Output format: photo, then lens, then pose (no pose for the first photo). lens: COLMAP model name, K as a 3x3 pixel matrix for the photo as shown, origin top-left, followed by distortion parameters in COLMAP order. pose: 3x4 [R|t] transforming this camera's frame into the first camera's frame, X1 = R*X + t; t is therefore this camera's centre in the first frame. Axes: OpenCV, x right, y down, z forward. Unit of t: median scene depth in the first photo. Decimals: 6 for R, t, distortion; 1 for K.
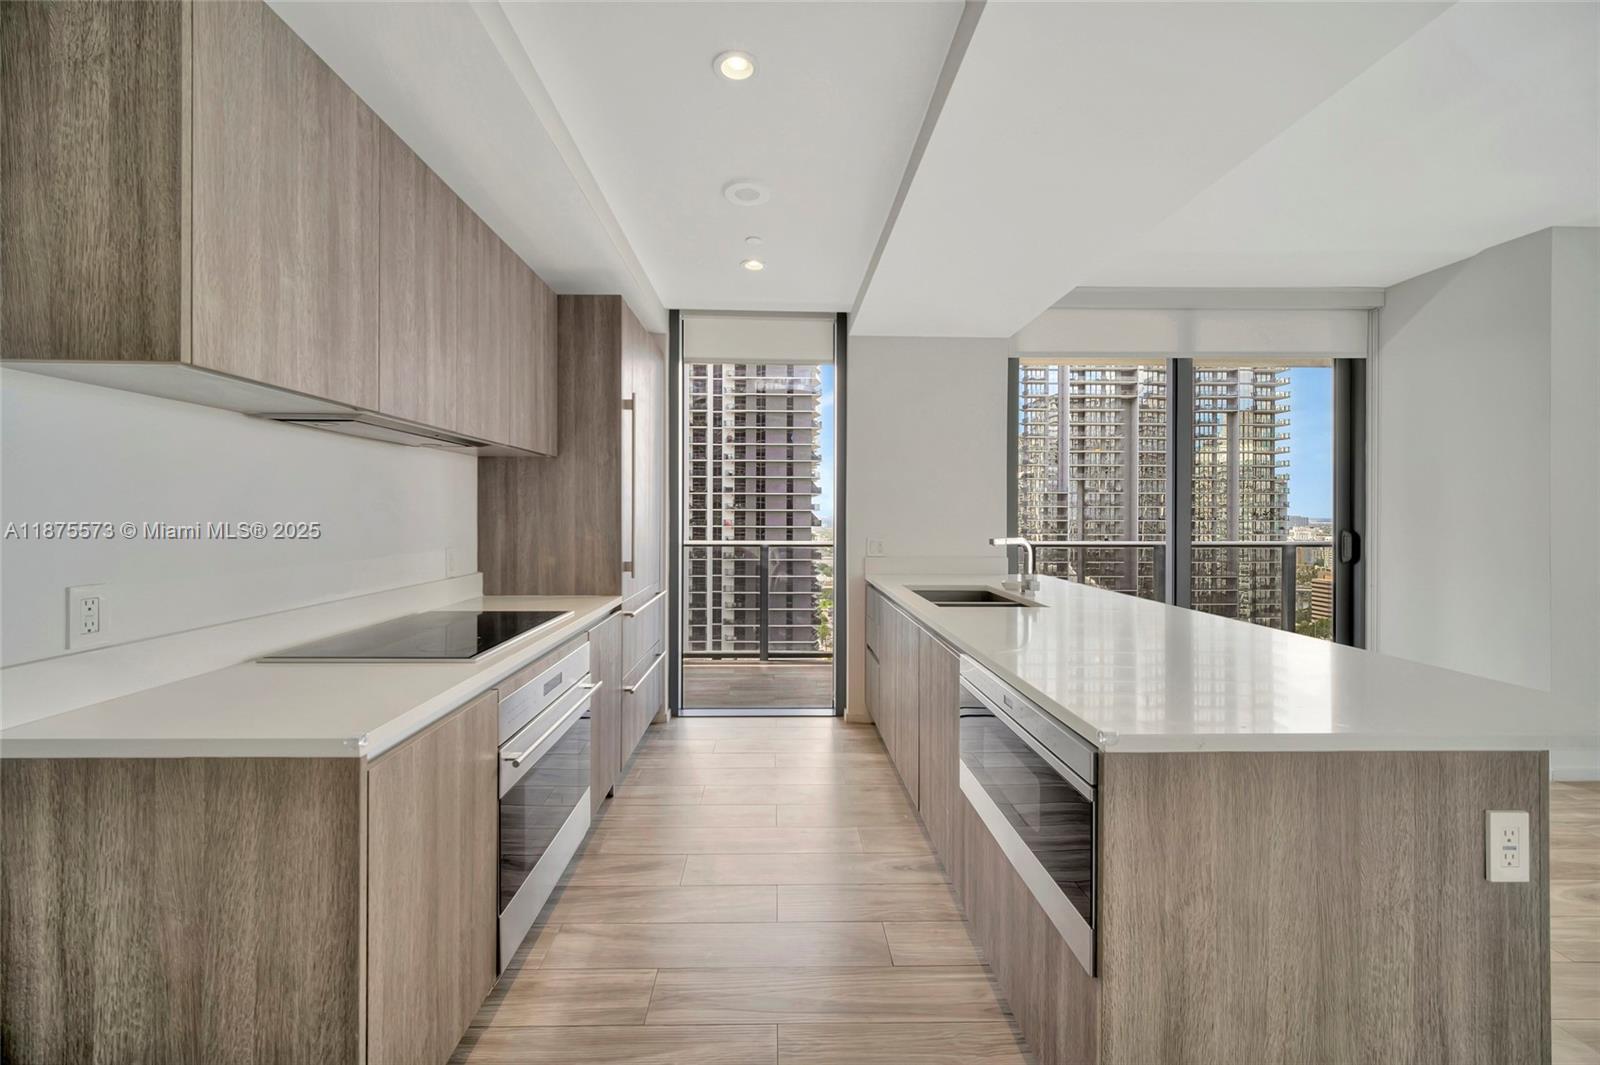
lens RADIAL K [[634.3, 0, 806.6], [0, 634.3, 517.7], [0, 0, 1]] dist [-0.003171, -0.000579]
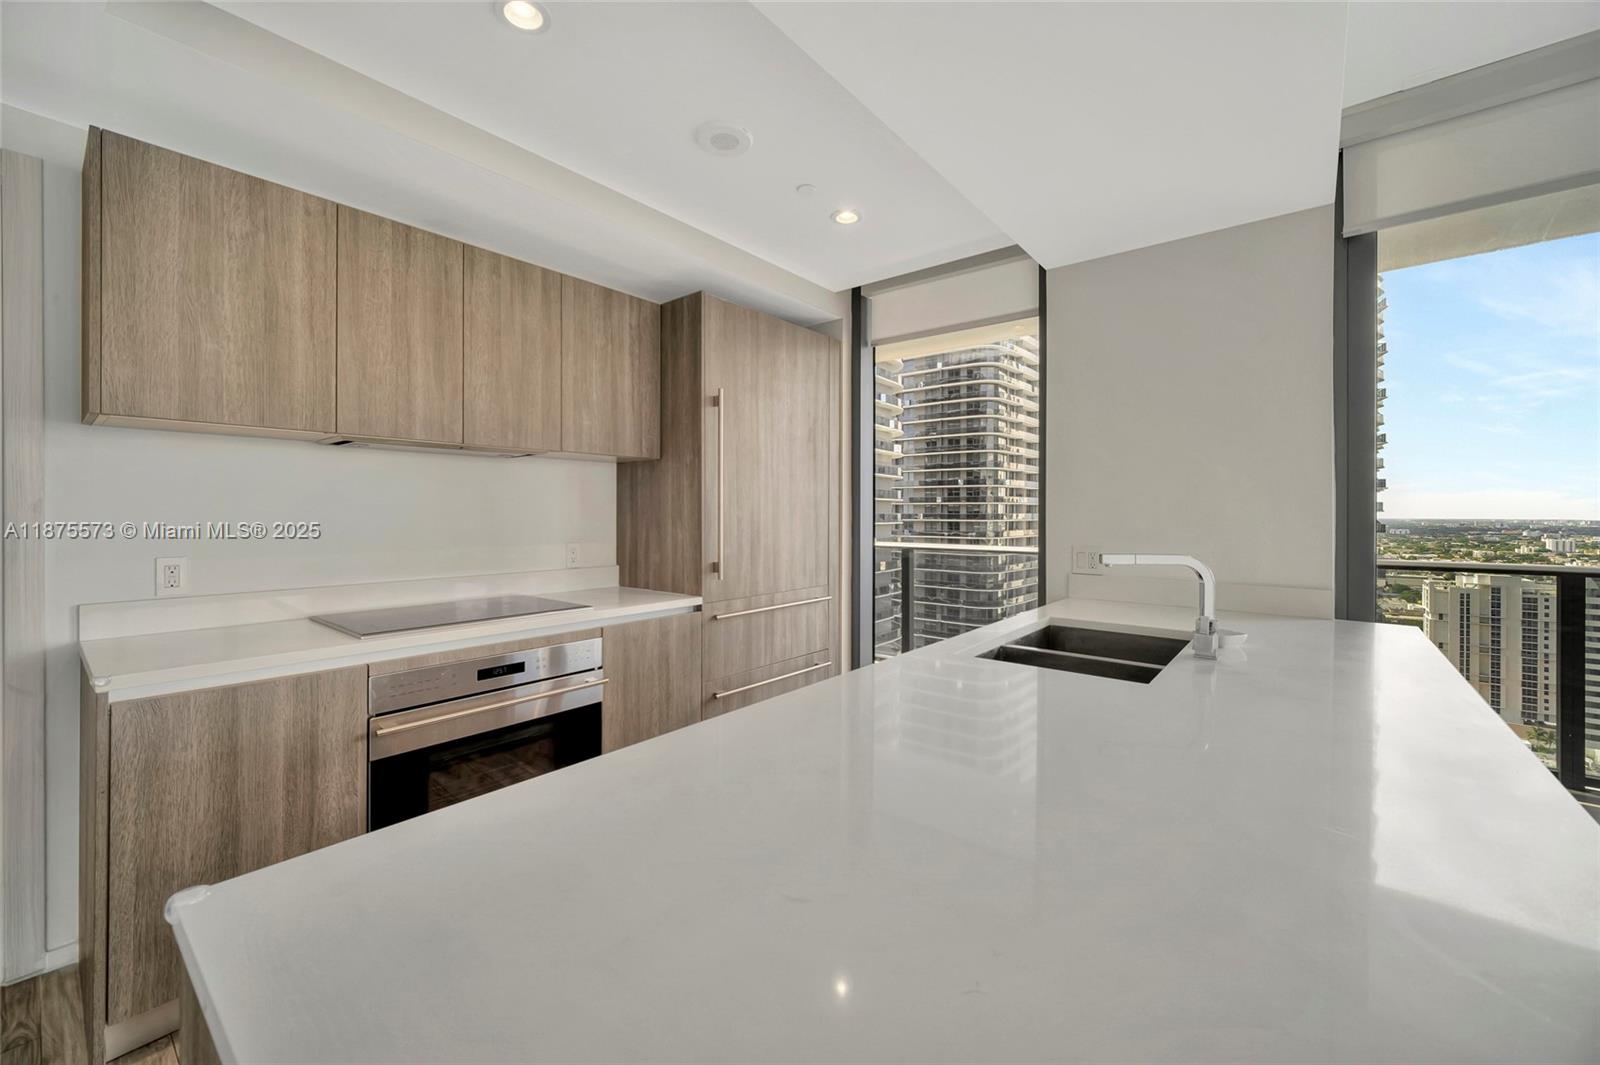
lens RADIAL K [[634.3, 0, 798.0], [0, 634.3, 518.3], [0, 0, 1]] dist [-0.003171, -0.000579]
pose [[0.741618, 0.001806, -0.670820, 0.480840], [-0.003263, 0.999994, -0.000914, 0.001761], [0.670814, 0.002866, 0.741620, 0.373231]]
